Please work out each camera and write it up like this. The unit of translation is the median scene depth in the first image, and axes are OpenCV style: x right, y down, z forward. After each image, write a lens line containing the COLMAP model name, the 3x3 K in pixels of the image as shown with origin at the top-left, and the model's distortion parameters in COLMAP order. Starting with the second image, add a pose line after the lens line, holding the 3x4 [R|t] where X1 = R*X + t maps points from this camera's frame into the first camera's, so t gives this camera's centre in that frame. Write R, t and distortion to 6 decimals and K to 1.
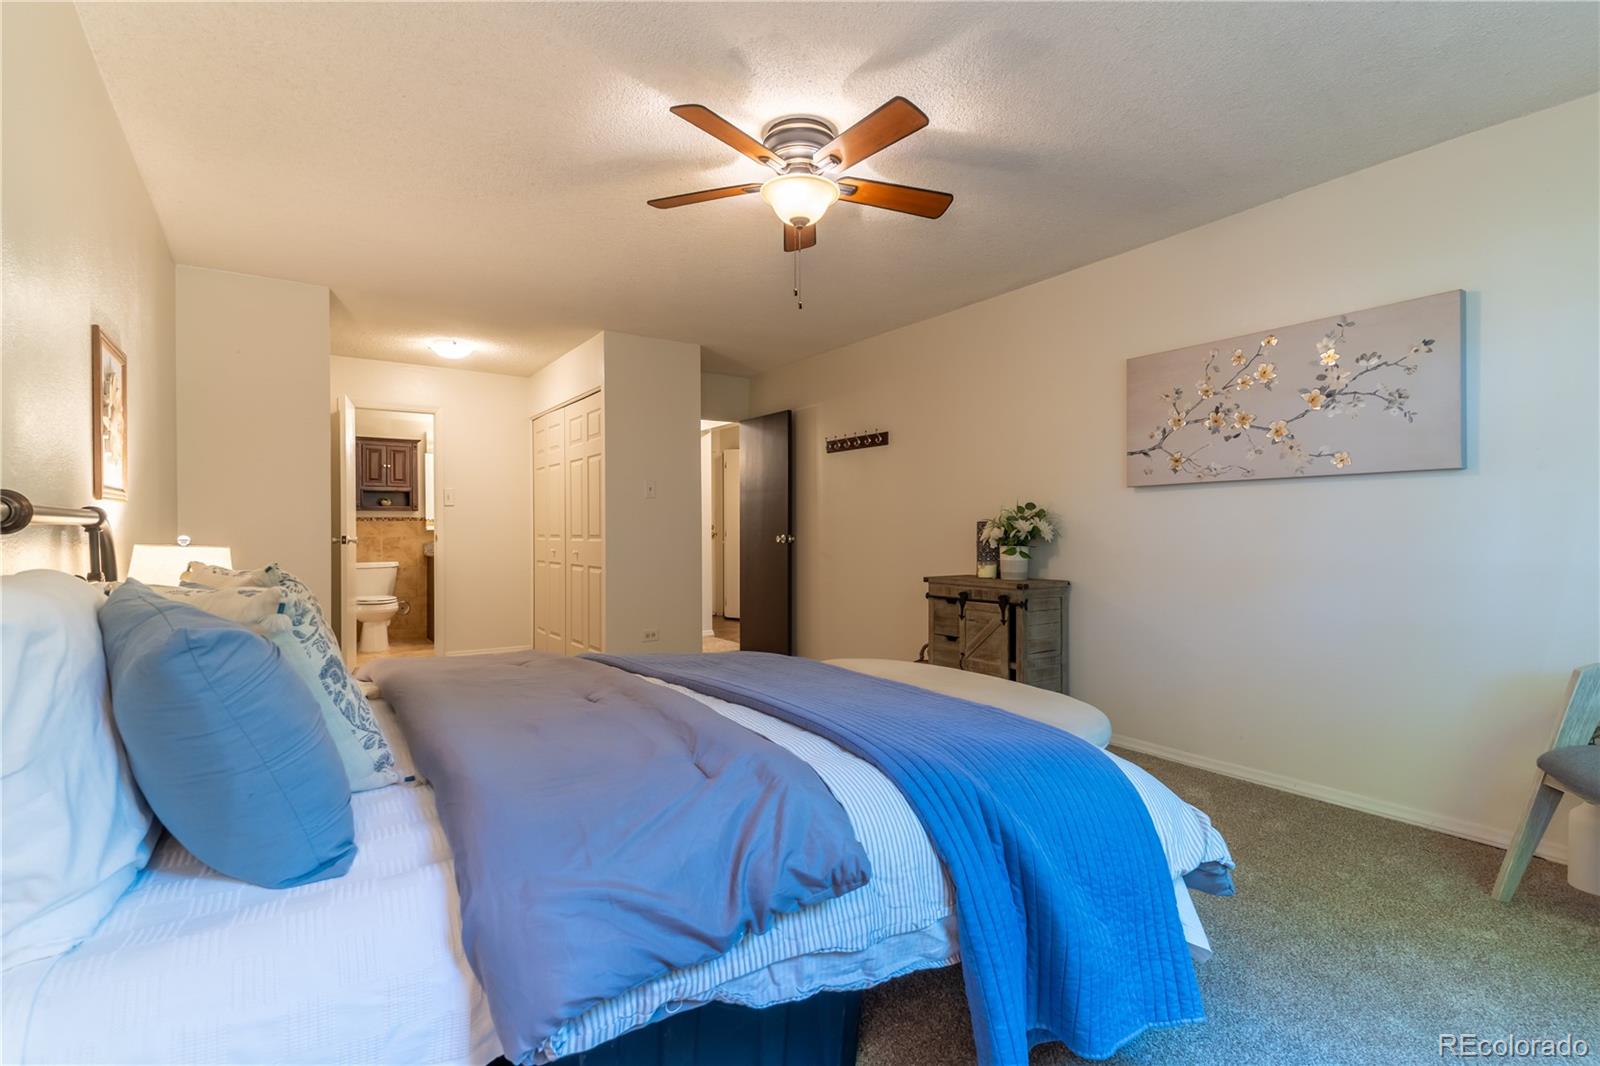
lens RADIAL K [[762.9, 0, 796.6], [0, 762.9, 524.2], [0, 0, 1]] dist [0.043803, -0.018203]
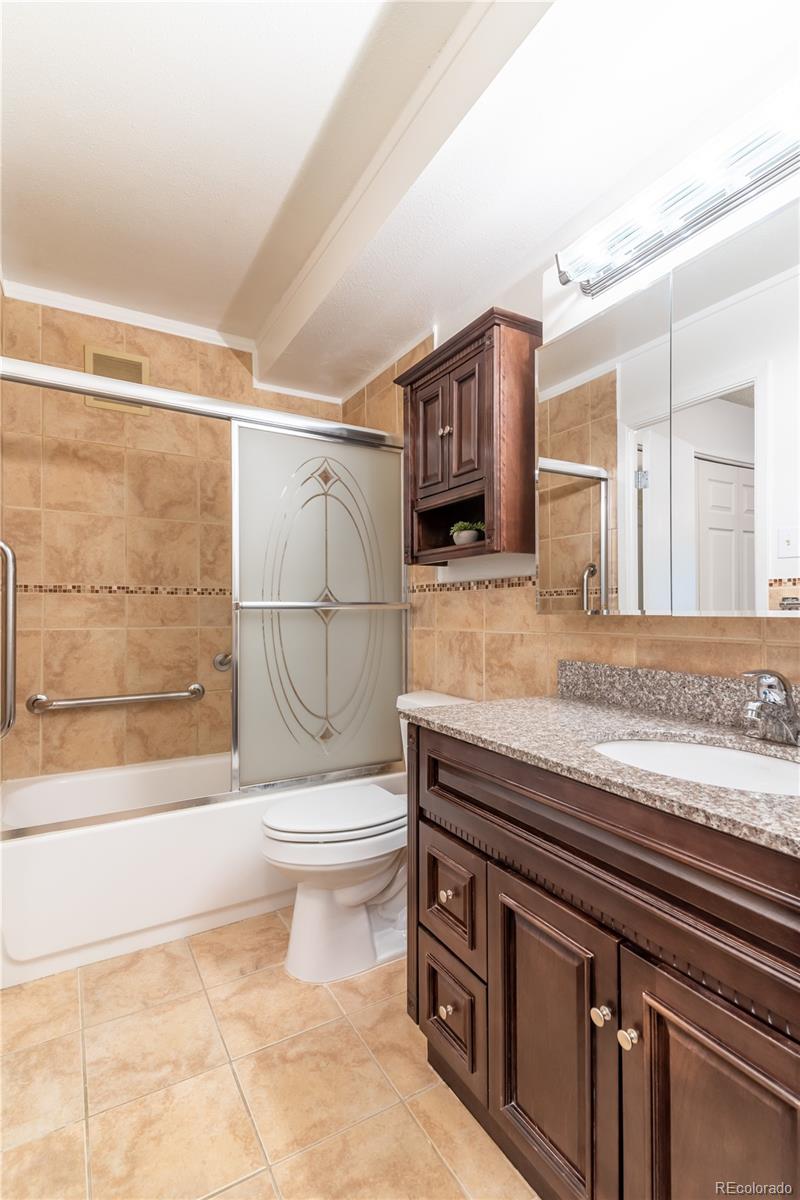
lens RADIAL K [[572.1, 0, 396.4], [0, 572.1, 605.2], [0, 0, 1]] dist [0.043803, -0.018203]
pose [[-0.078968, -0.006983, -0.996853, -0.272997], [0.004936, 0.999960, -0.007396, 0.005223], [0.996865, -0.005504, -0.078931, 1.004132]]
